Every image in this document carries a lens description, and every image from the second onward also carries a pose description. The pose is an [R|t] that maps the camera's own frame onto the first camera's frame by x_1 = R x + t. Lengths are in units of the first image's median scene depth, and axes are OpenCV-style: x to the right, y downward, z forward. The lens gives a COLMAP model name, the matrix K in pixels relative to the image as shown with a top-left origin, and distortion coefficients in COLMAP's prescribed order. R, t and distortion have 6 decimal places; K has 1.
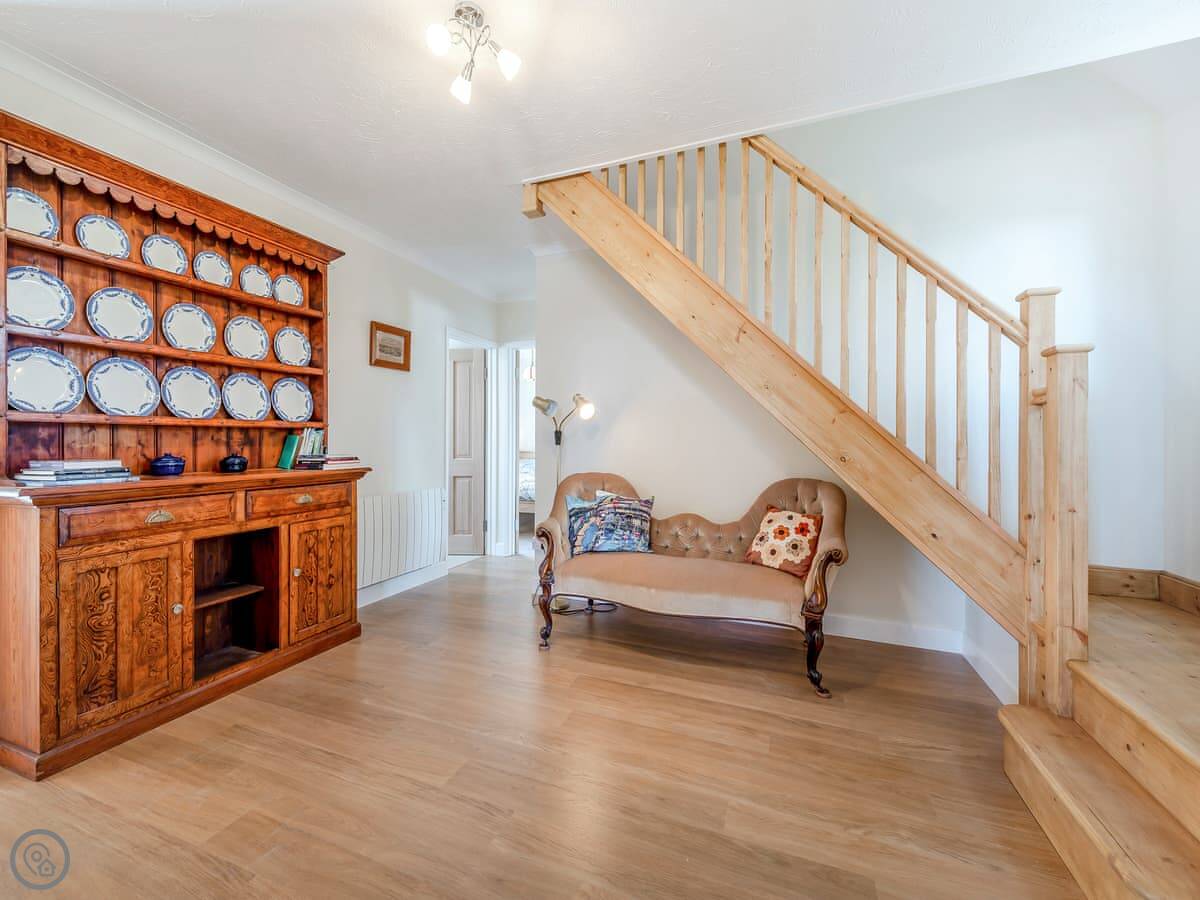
lens RADIAL K [[486.7, 0, 592.3], [0, 486.7, 448.6], [0, 0, 1]] dist [-0.000539, -0.000737]
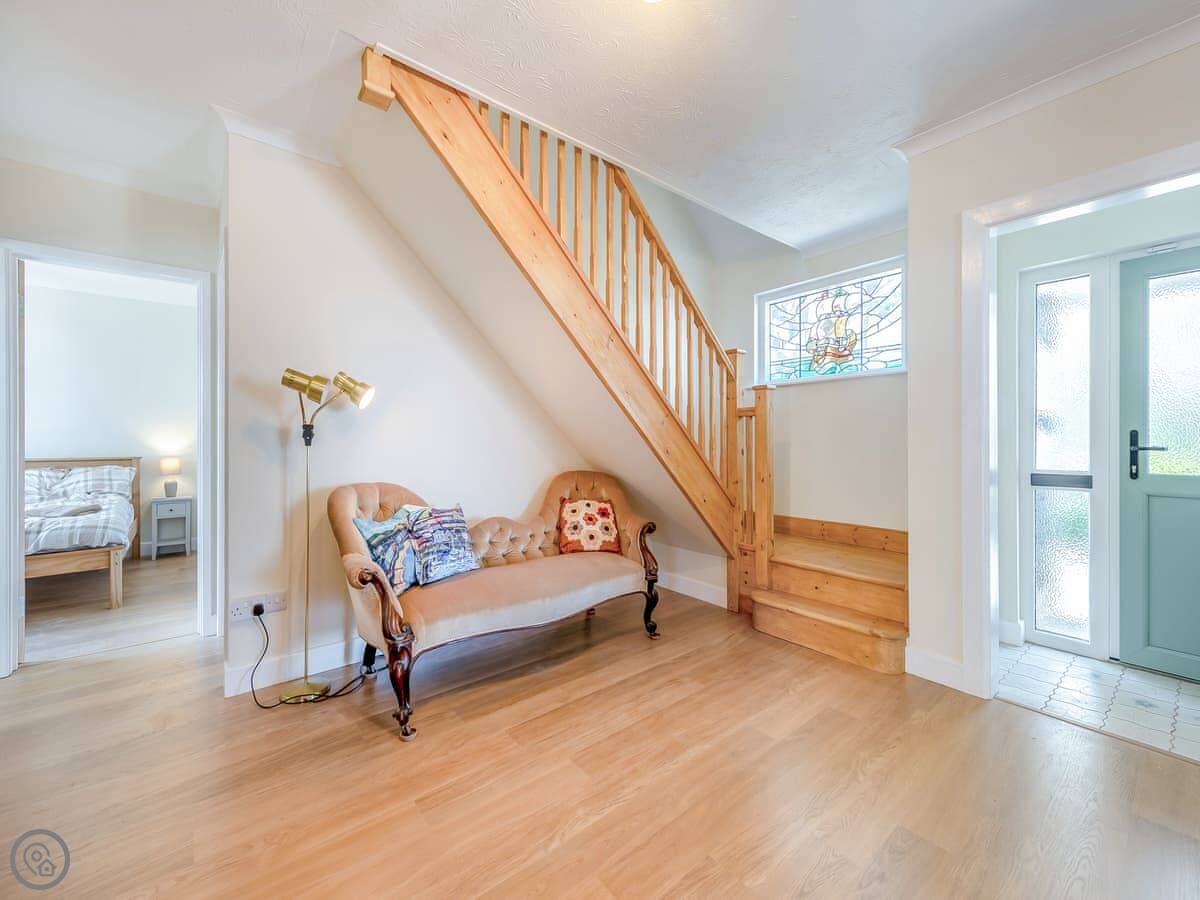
lens RADIAL K [[486.7, 0, 592.3], [0, 486.7, 448.6], [0, 0, 1]] dist [-0.000539, -0.000737]
pose [[0.479377, -0.023579, 0.877292, -0.619000], [0.018028, 0.999693, 0.017017, -0.011746], [-0.877424, 0.007658, 0.479655, 0.460361]]
